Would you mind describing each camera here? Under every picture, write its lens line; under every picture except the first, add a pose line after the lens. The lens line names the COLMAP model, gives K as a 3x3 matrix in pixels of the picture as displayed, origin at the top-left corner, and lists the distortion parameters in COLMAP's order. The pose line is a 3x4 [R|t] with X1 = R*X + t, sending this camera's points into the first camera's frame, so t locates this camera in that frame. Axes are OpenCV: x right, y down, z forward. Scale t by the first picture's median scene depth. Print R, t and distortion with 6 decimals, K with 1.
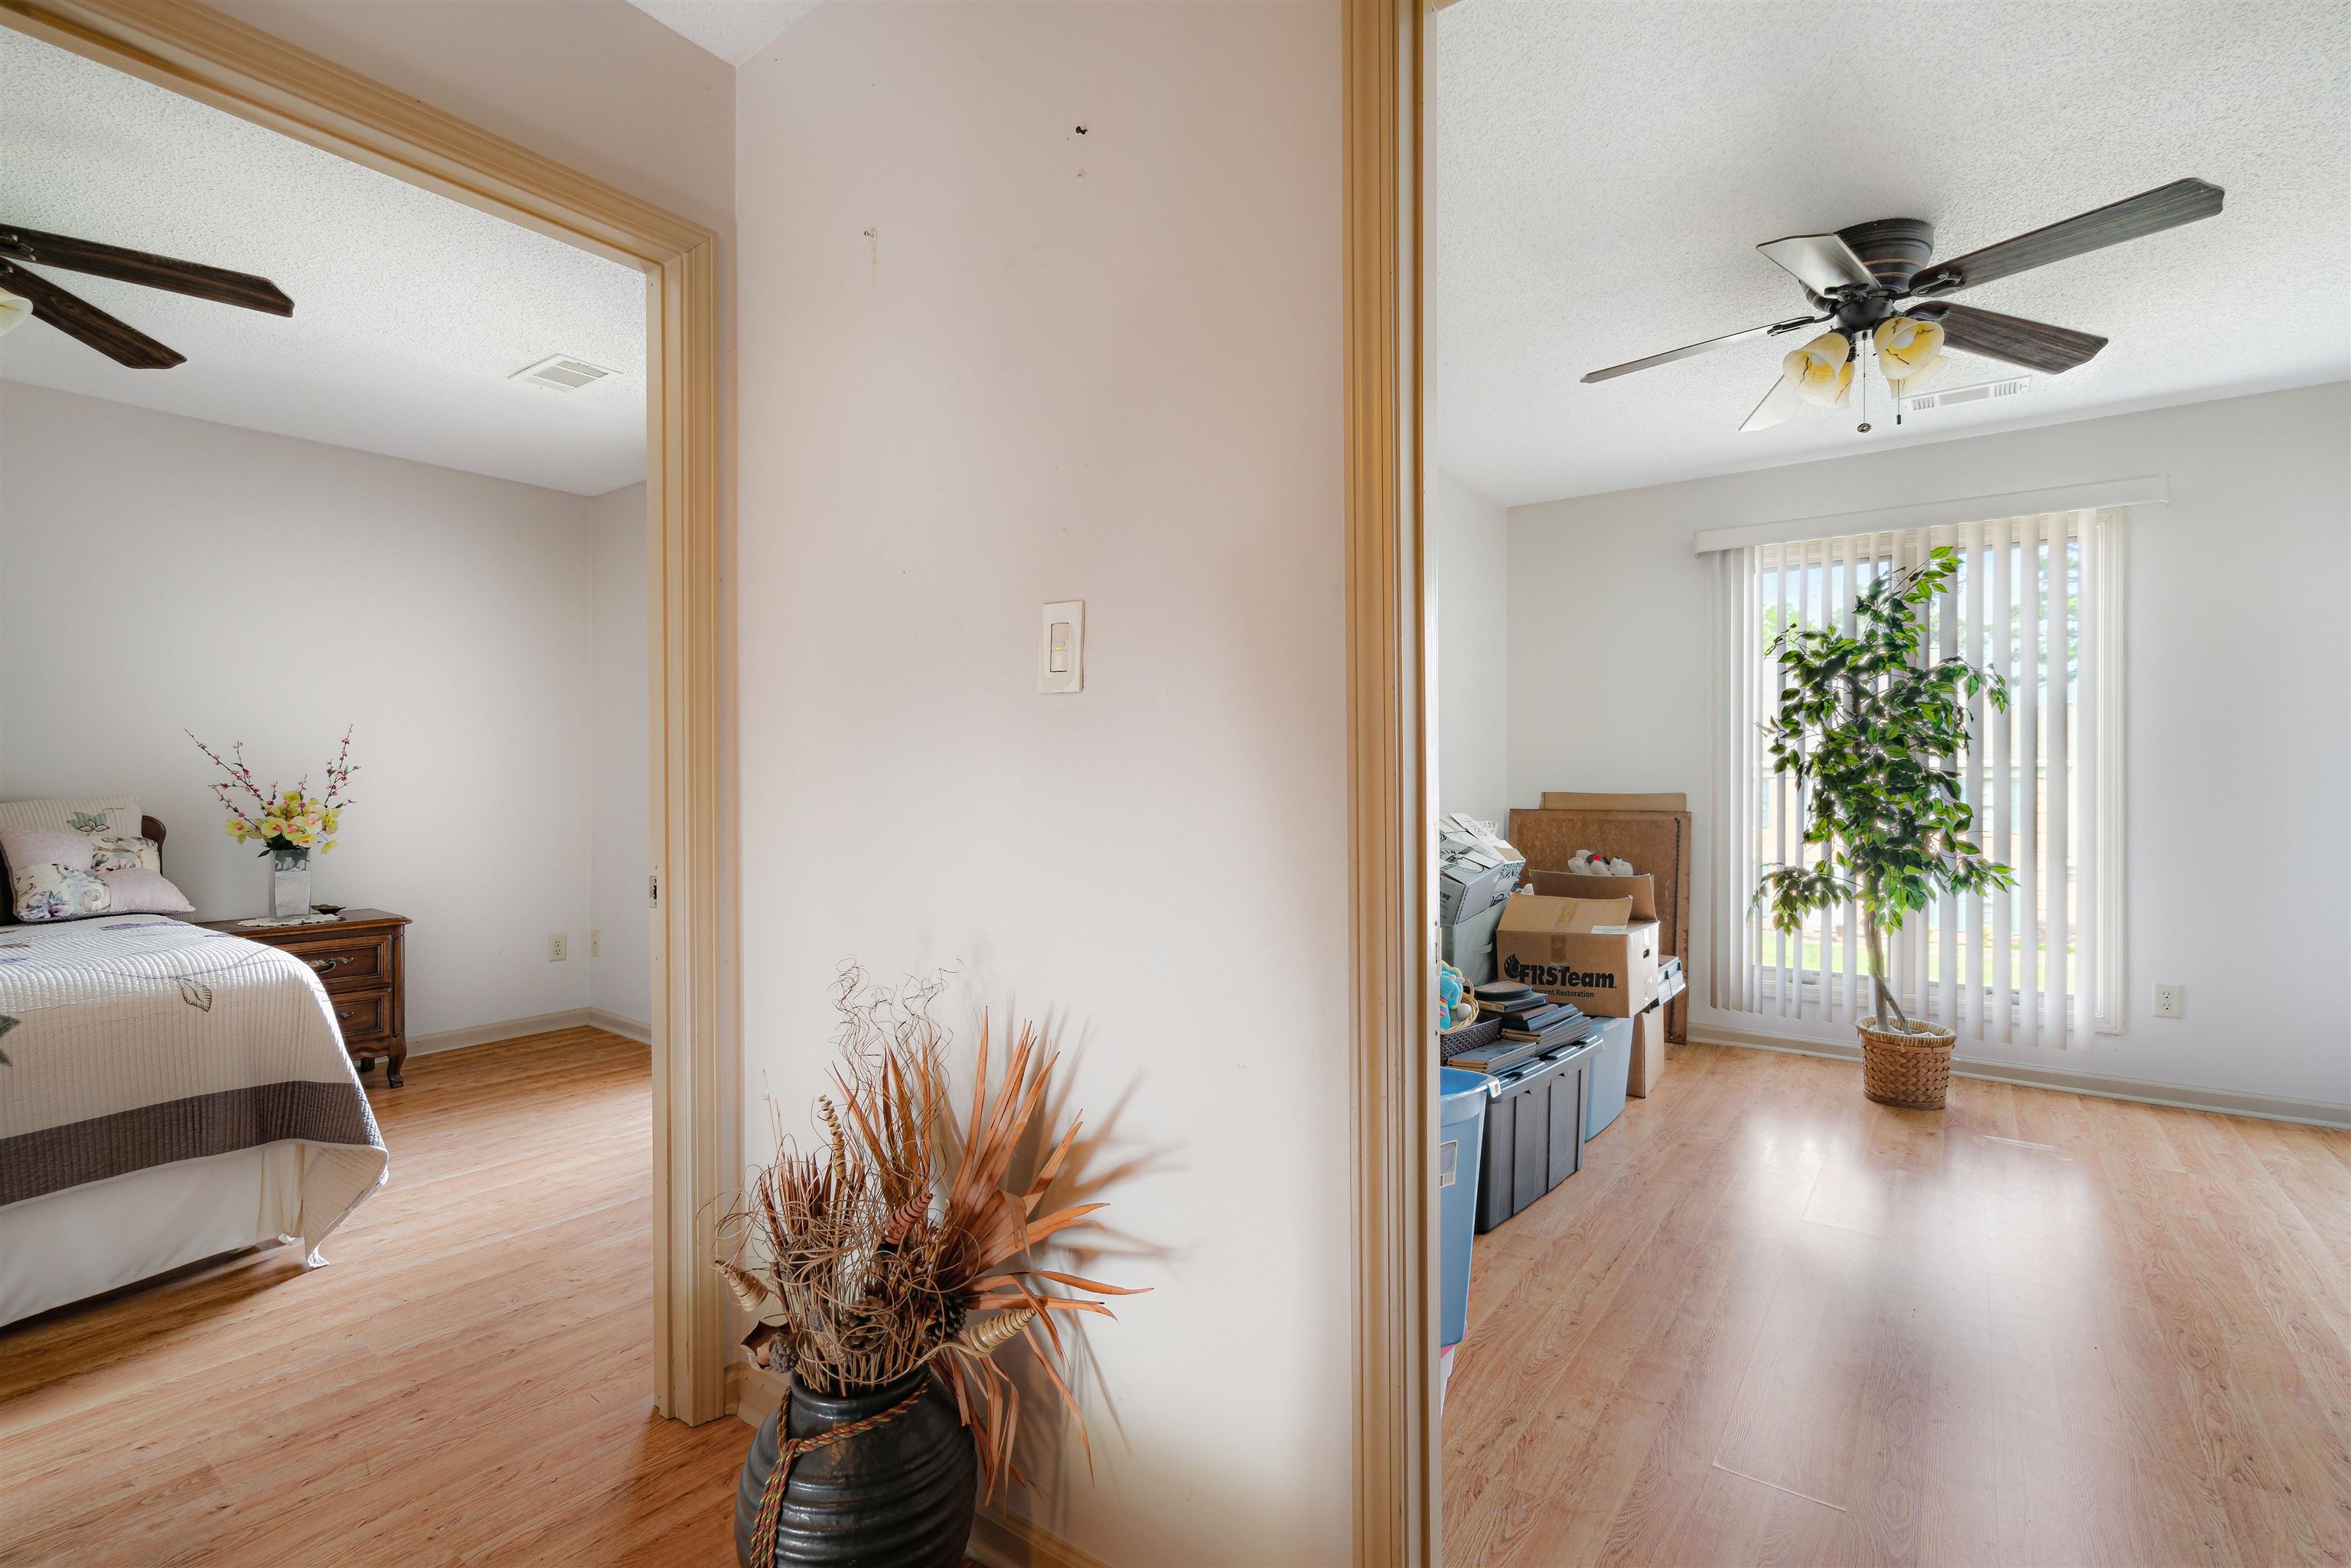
lens RADIAL K [[1073.0, 0, 1170.2], [0, 1073.0, 788.3], [0, 0, 1]] dist [-0.001858, 0.001080]
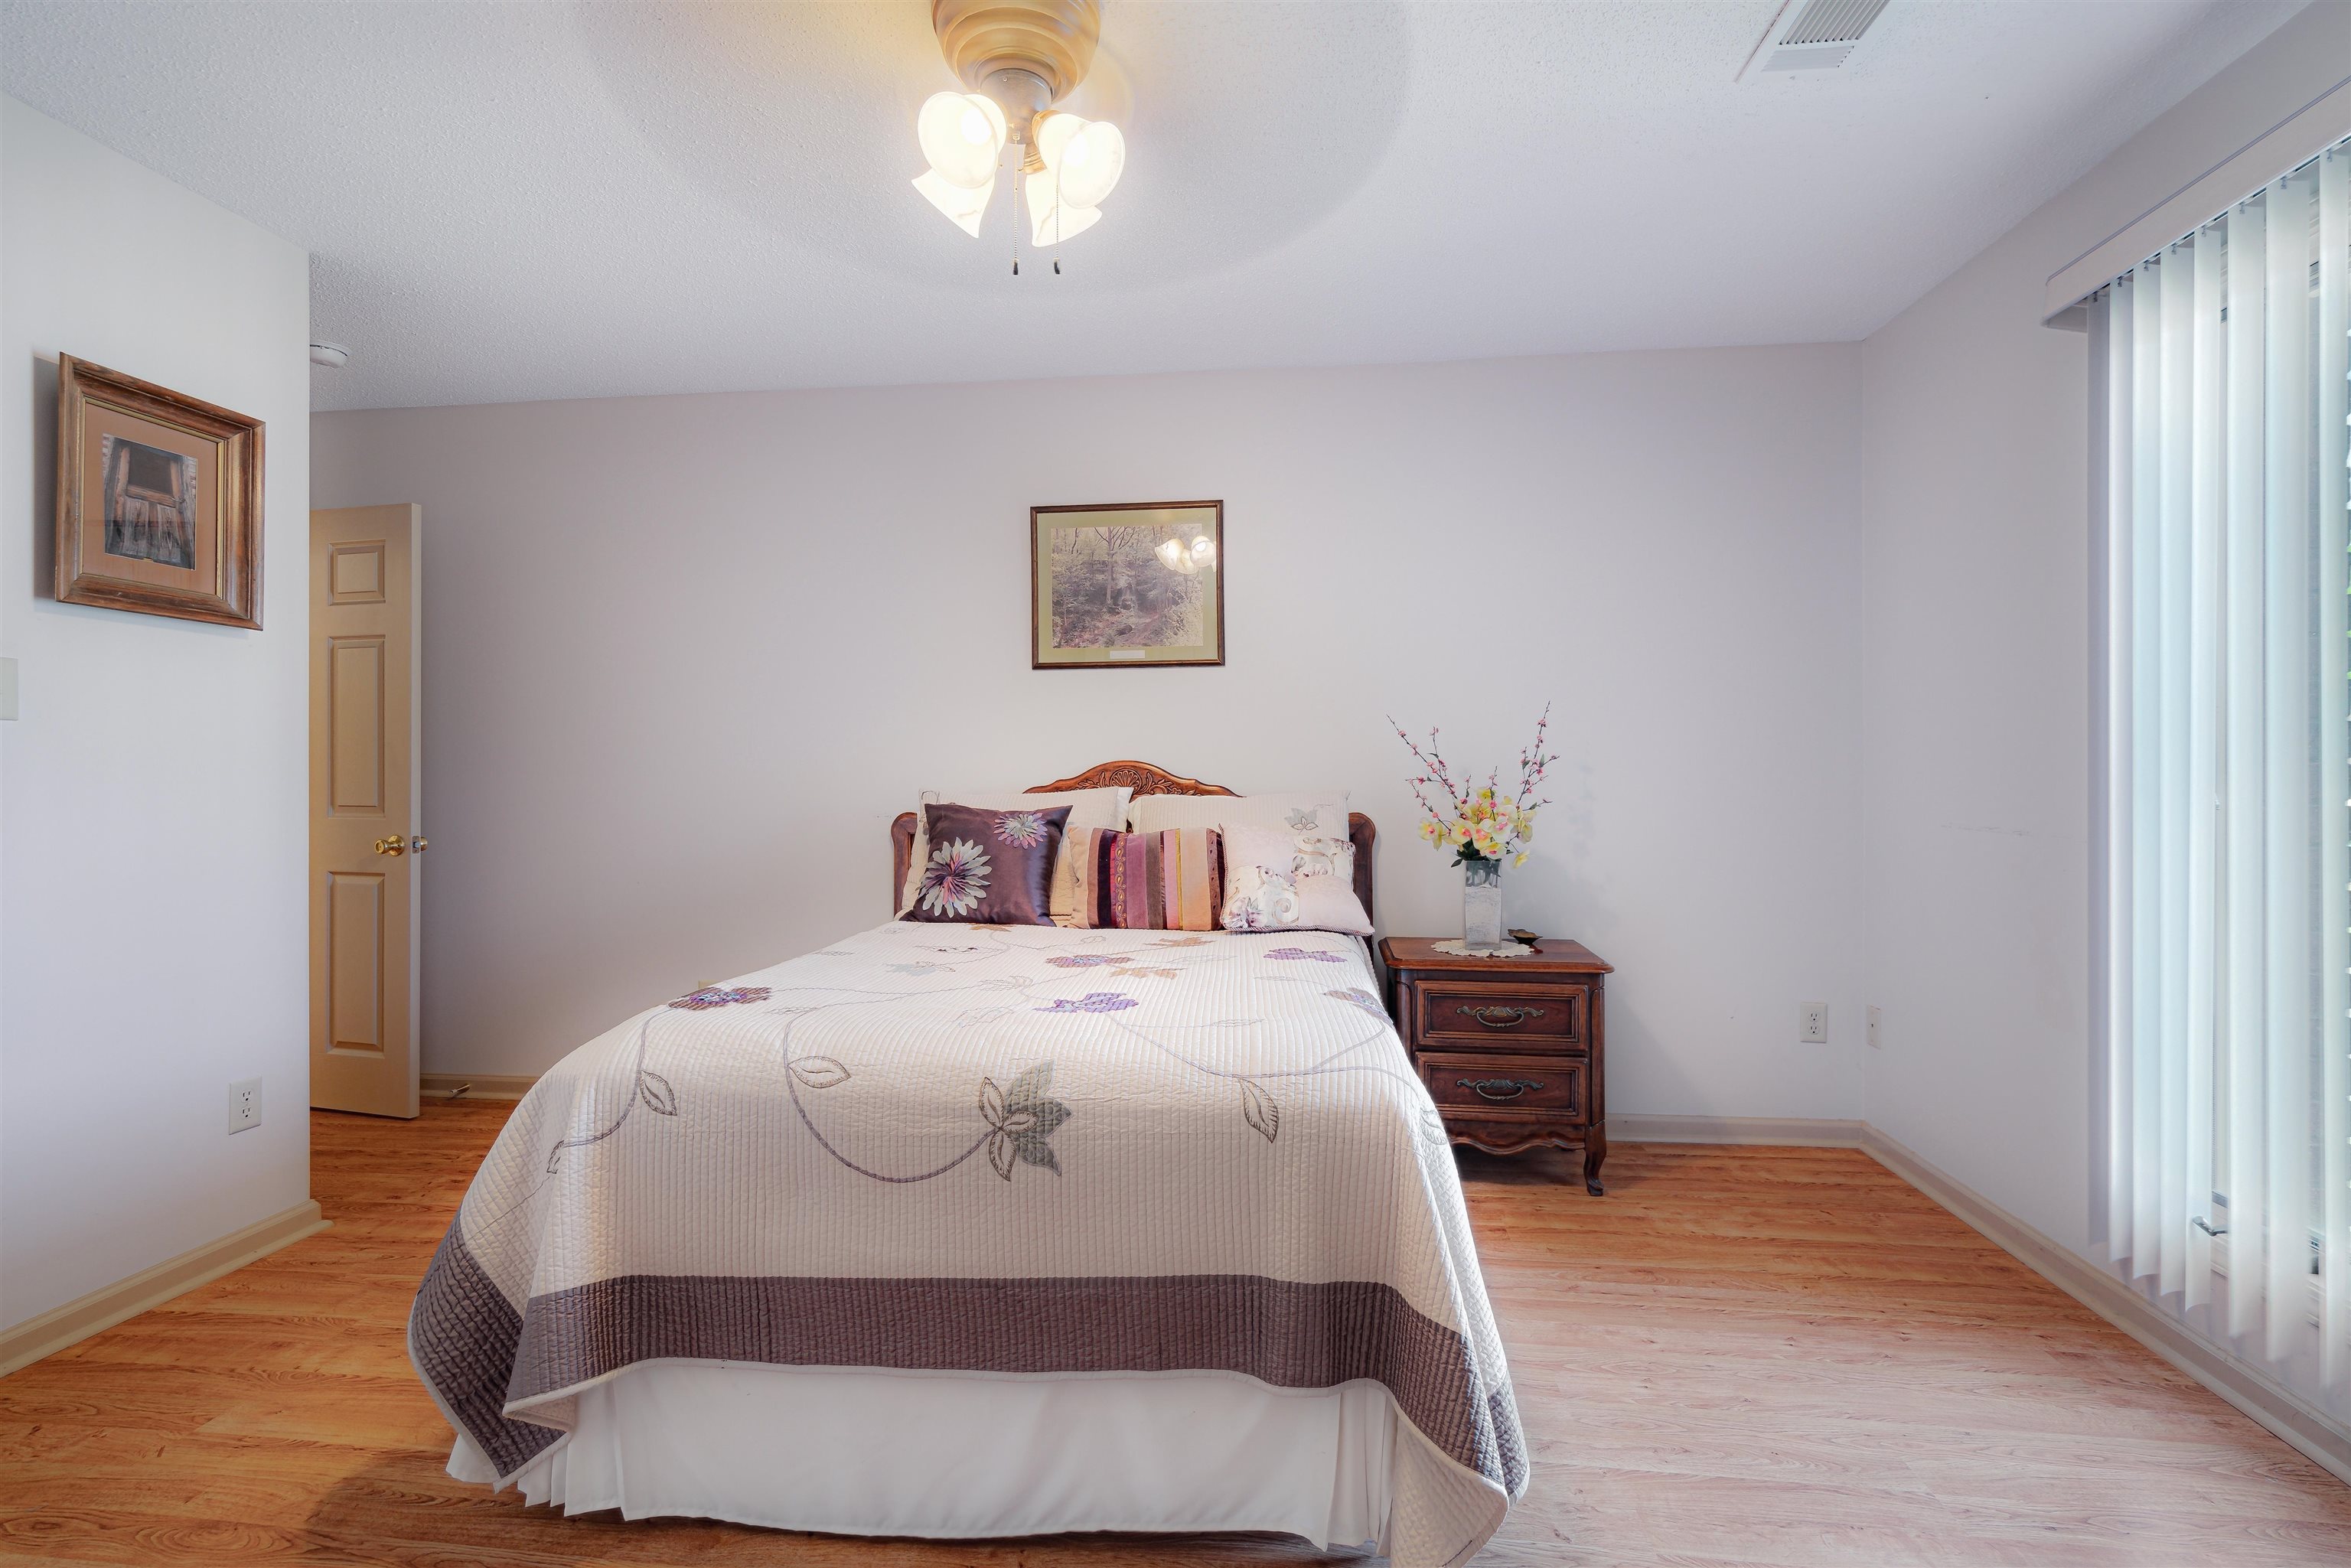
lens RADIAL K [[1073.0, 0, 1173.9], [0, 1073.0, 782.5], [0, 0, 1]] dist [-0.001858, 0.001080]
pose [[0.502342, 0.004402, -0.864658, -0.246572], [-0.005600, 0.999983, 0.001838, -0.001058], [0.864651, 0.003919, 0.502358, 0.402742]]
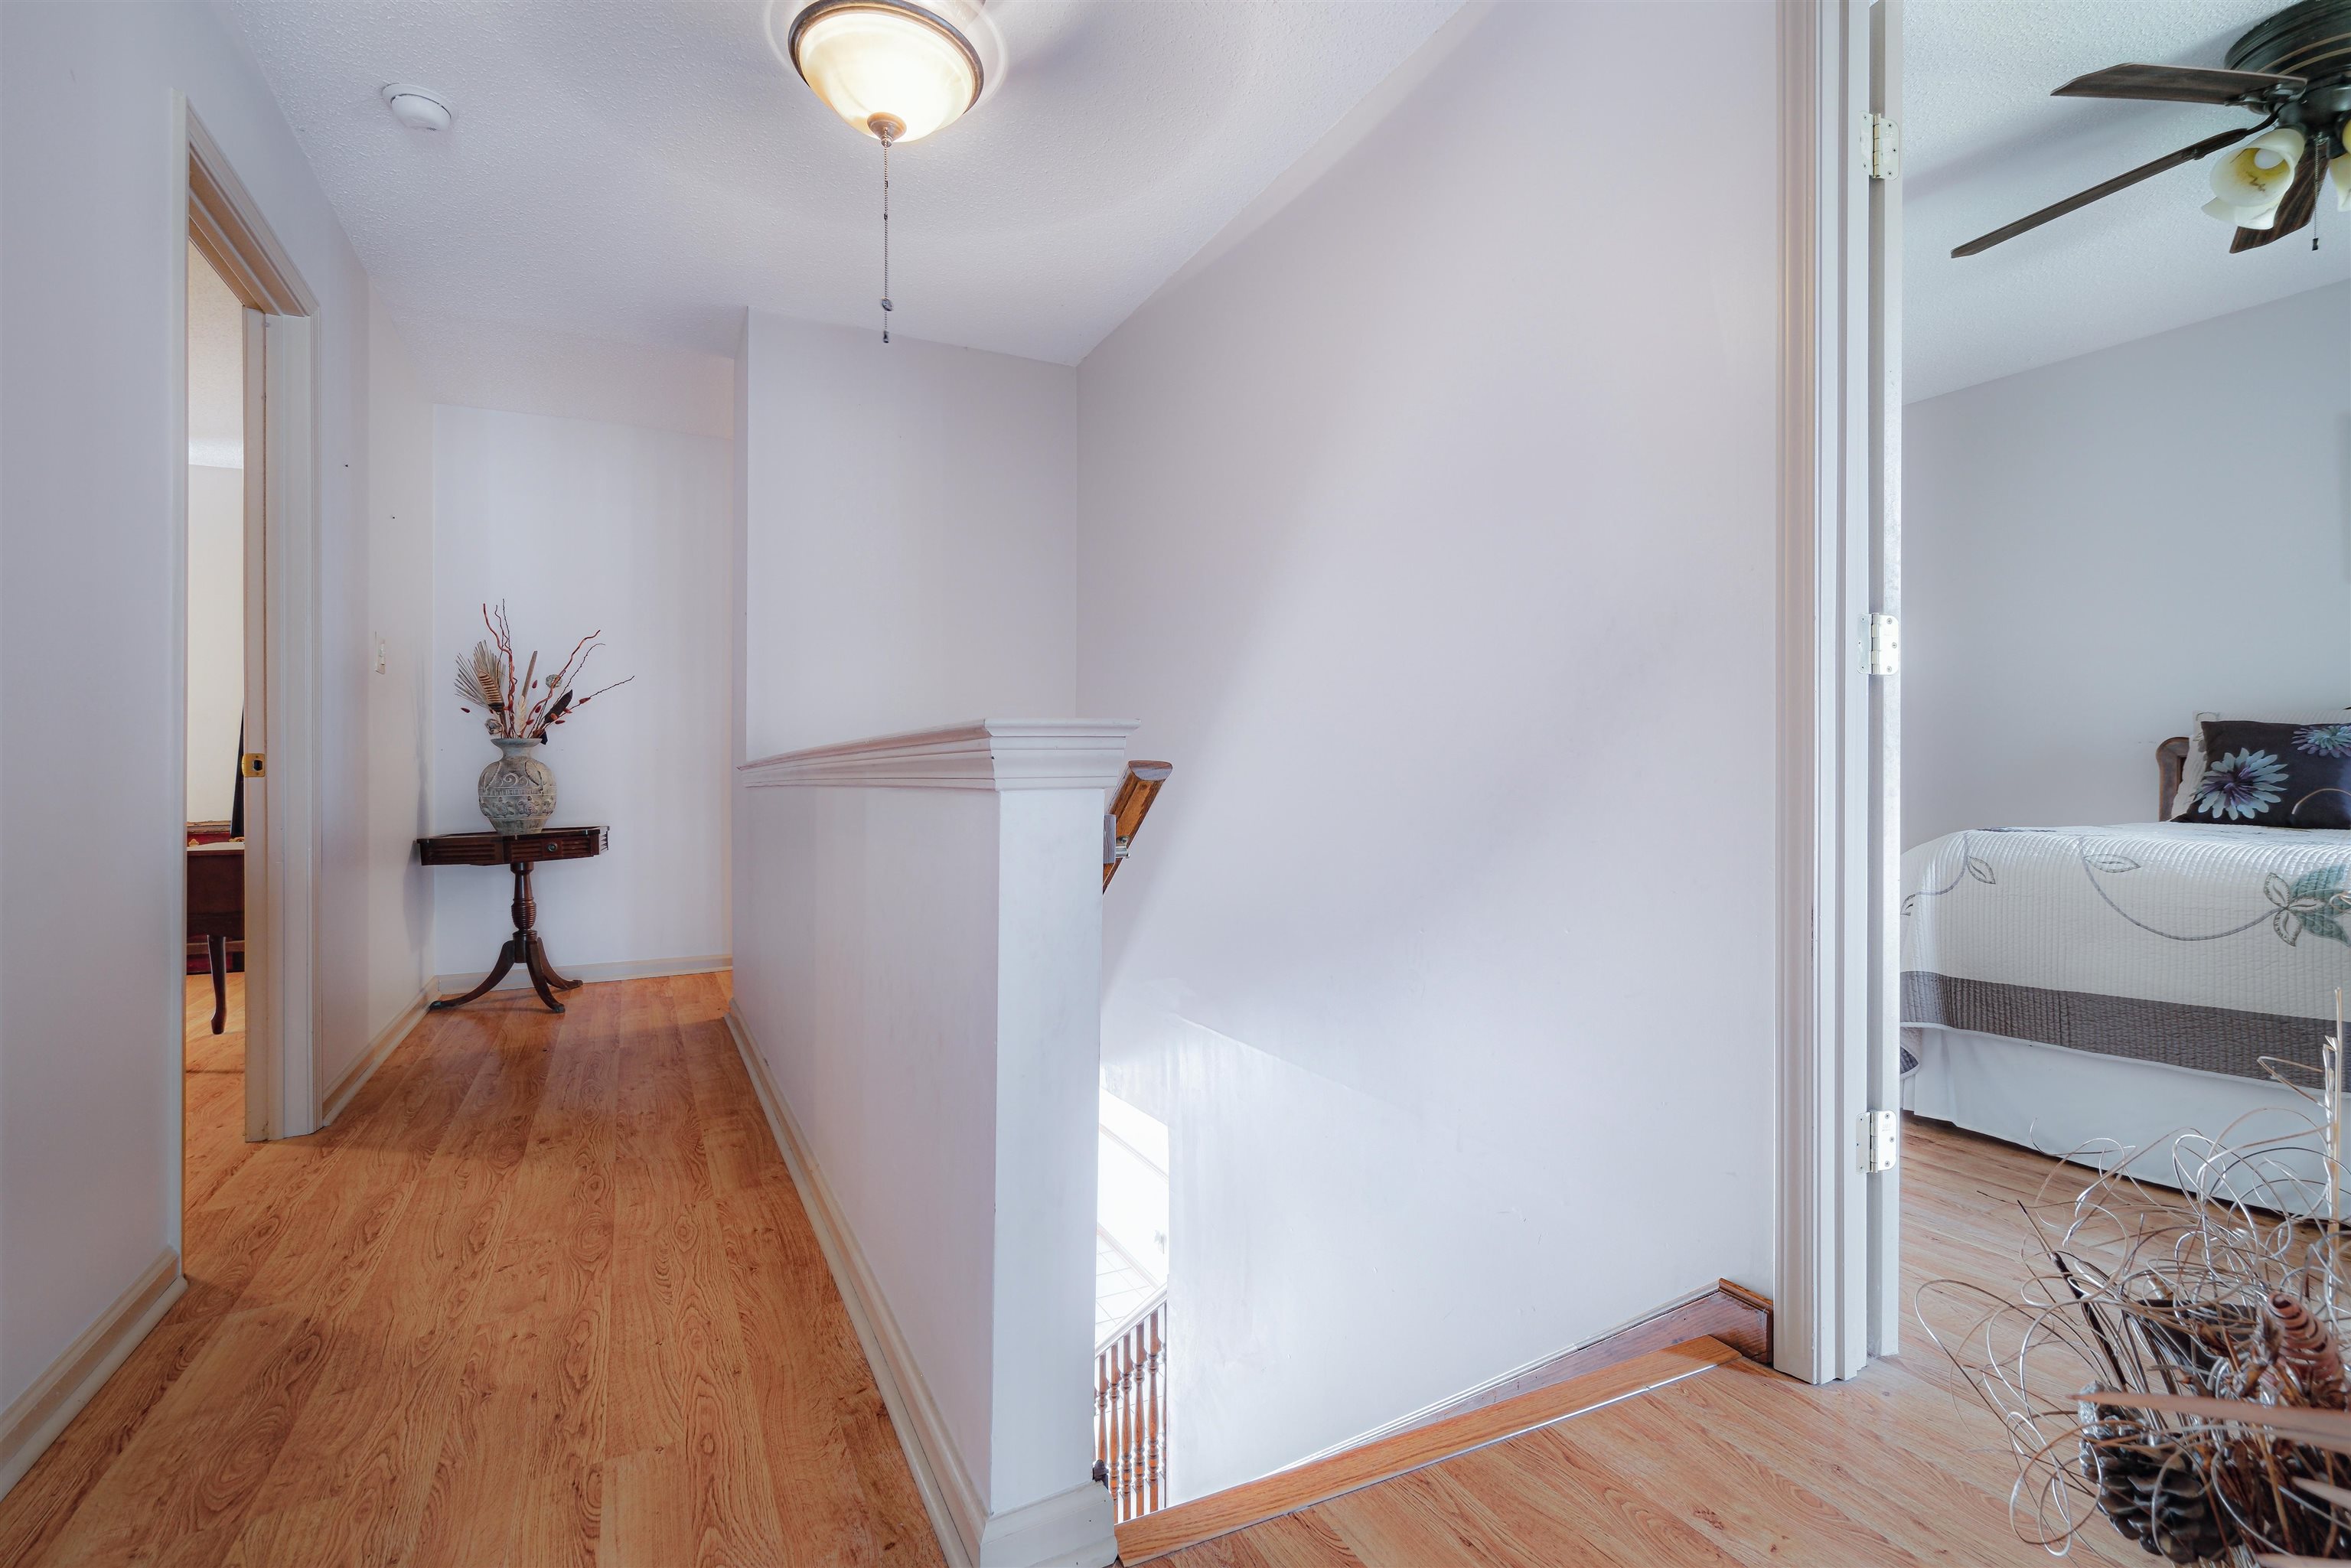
lens RADIAL K [[1073.0, 0, 1173.2], [0, 1073.0, 785.1], [0, 0, 1]] dist [-0.001858, 0.001080]
pose [[-0.441509, 0.011553, -0.897182, 0.113118], [-0.004457, 0.999877, 0.015069, 0.062716], [0.897246, 0.010652, -0.441403, 0.281023]]
